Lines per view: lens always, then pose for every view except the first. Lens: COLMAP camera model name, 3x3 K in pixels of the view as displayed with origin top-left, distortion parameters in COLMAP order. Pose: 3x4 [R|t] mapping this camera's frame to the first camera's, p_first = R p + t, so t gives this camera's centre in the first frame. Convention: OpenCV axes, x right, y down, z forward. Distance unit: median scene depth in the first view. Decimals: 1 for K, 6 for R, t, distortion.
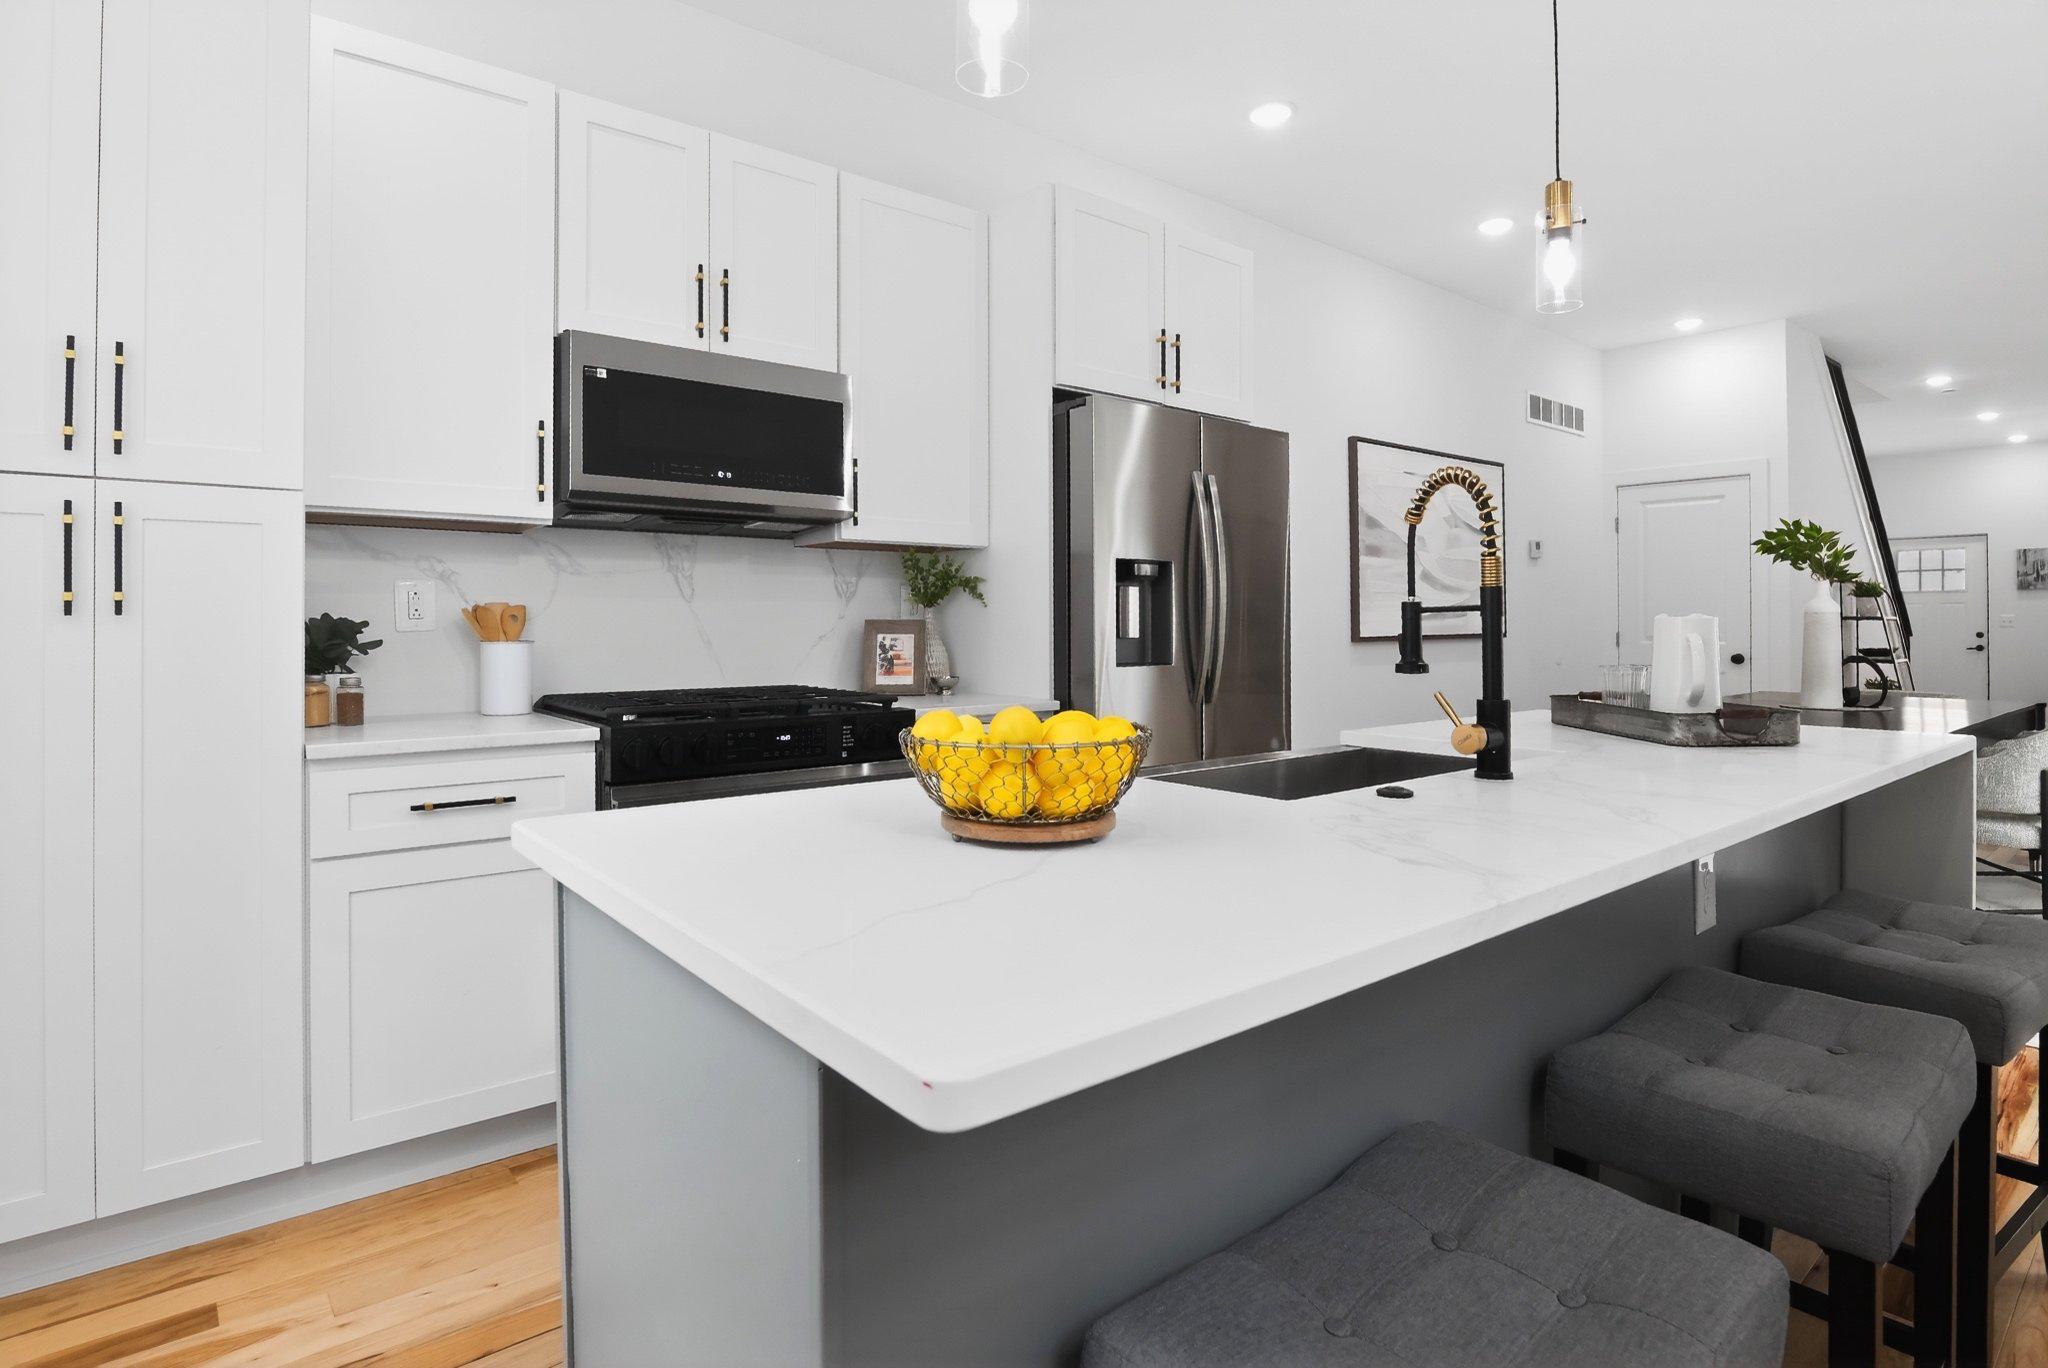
lens RADIAL K [[1070.9, 0, 1024.6], [0, 1070.9, 620.8], [0, 0, 1]] dist [0.002096, 0.000776]
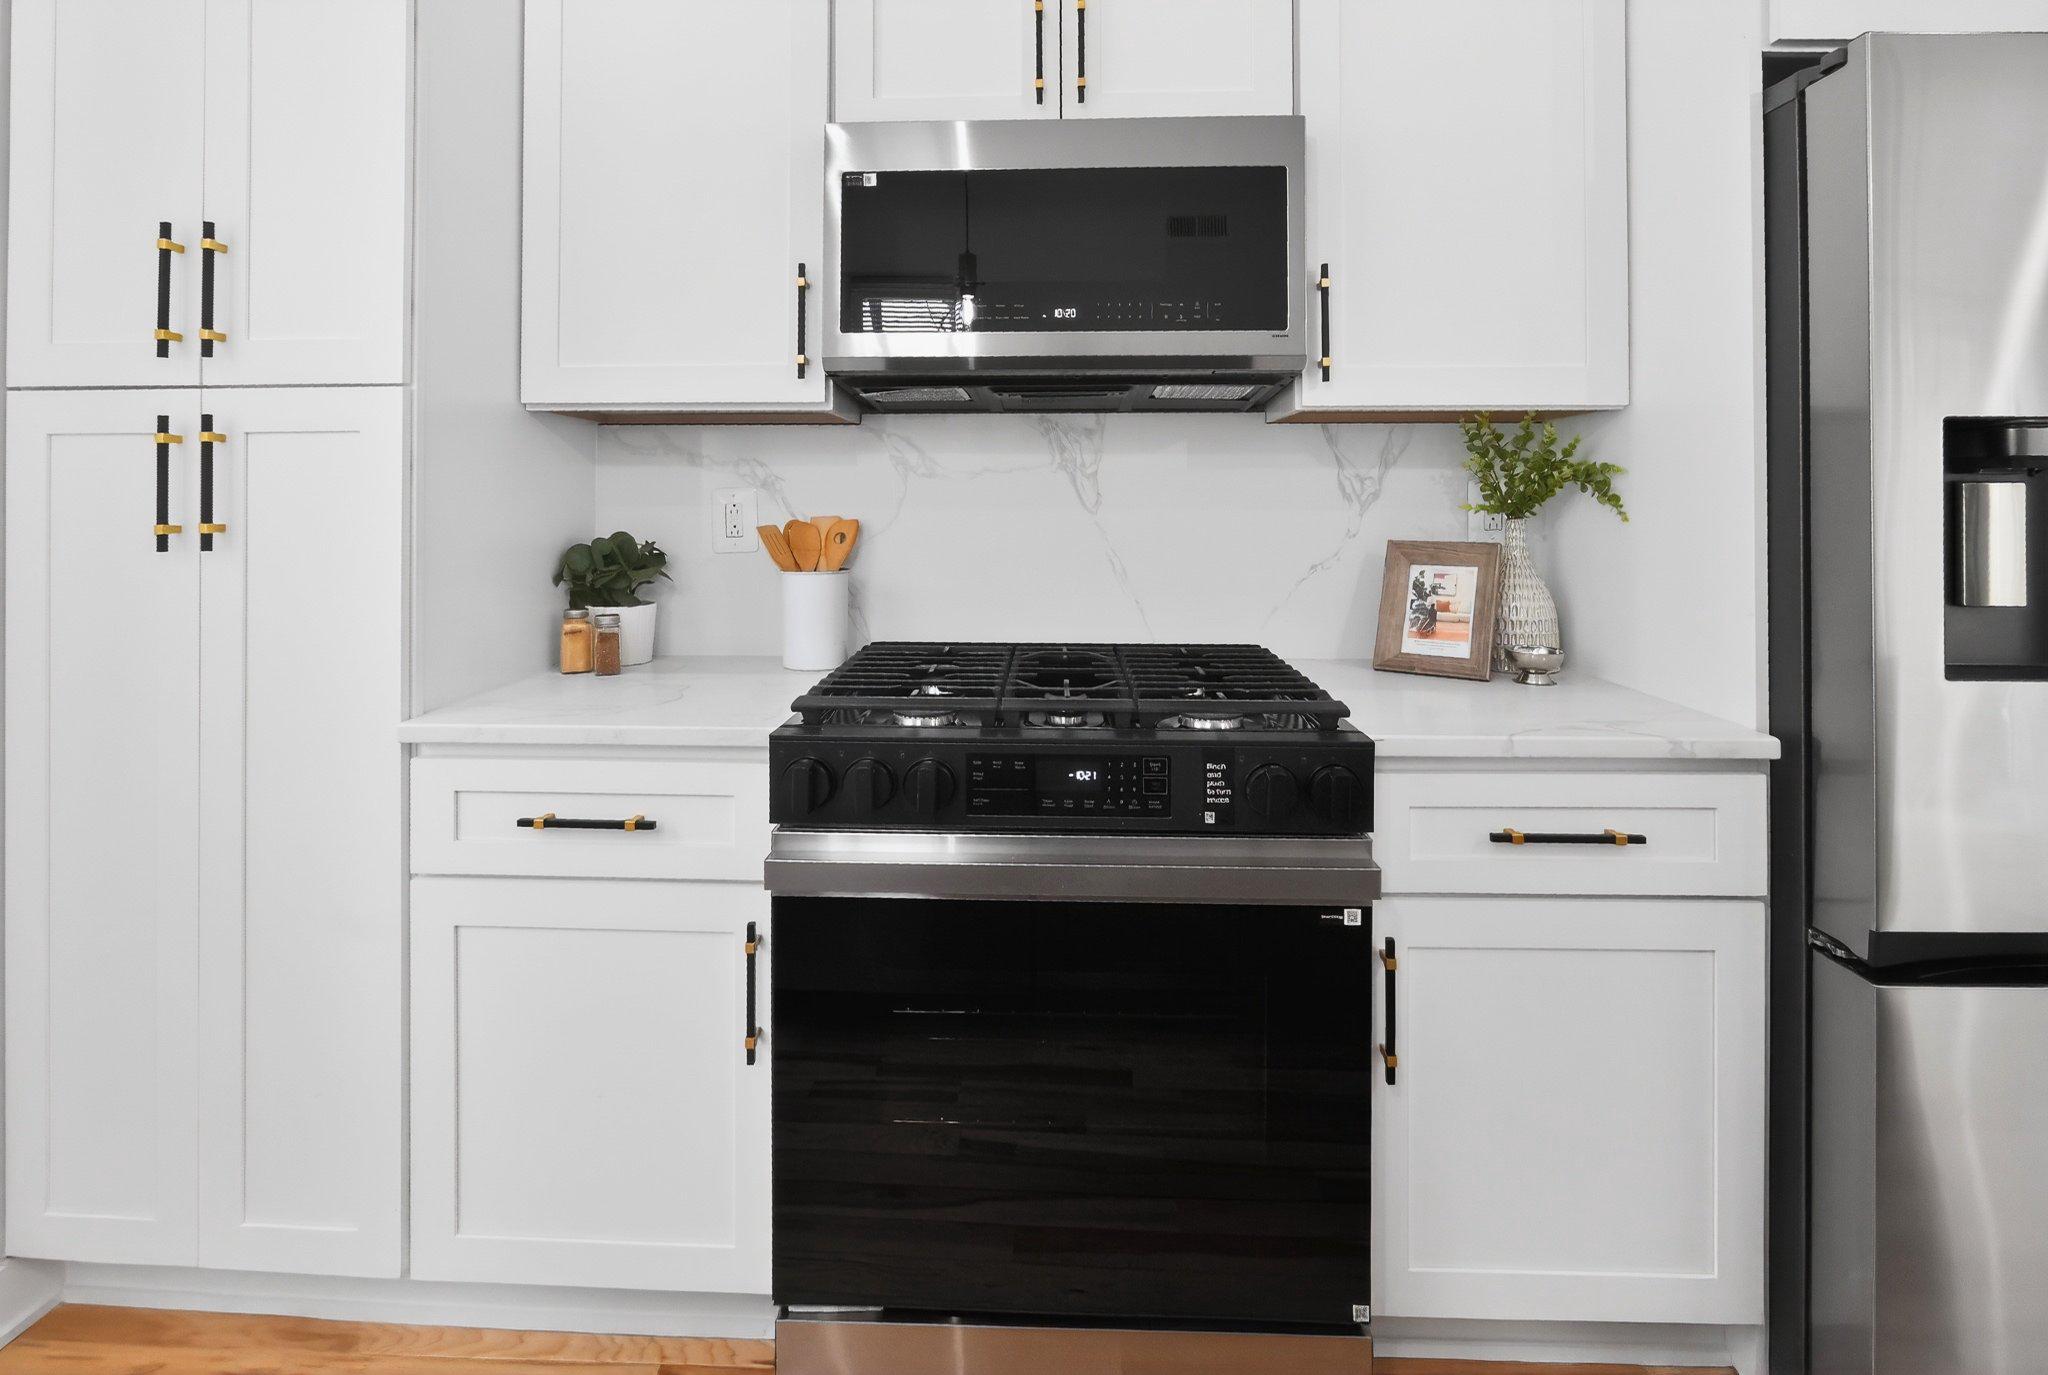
lens RADIAL K [[1018.1, 0, 1021.9], [0, 1018.1, 498.5], [0, 0, 1]] dist [-0.014814, 0.000044]
pose [[0.747523, 0.003634, -0.664226, 0.074978], [-0.000507, 0.999988, 0.004901, -0.027493], [0.664236, -0.003327, 0.747516, 0.456248]]
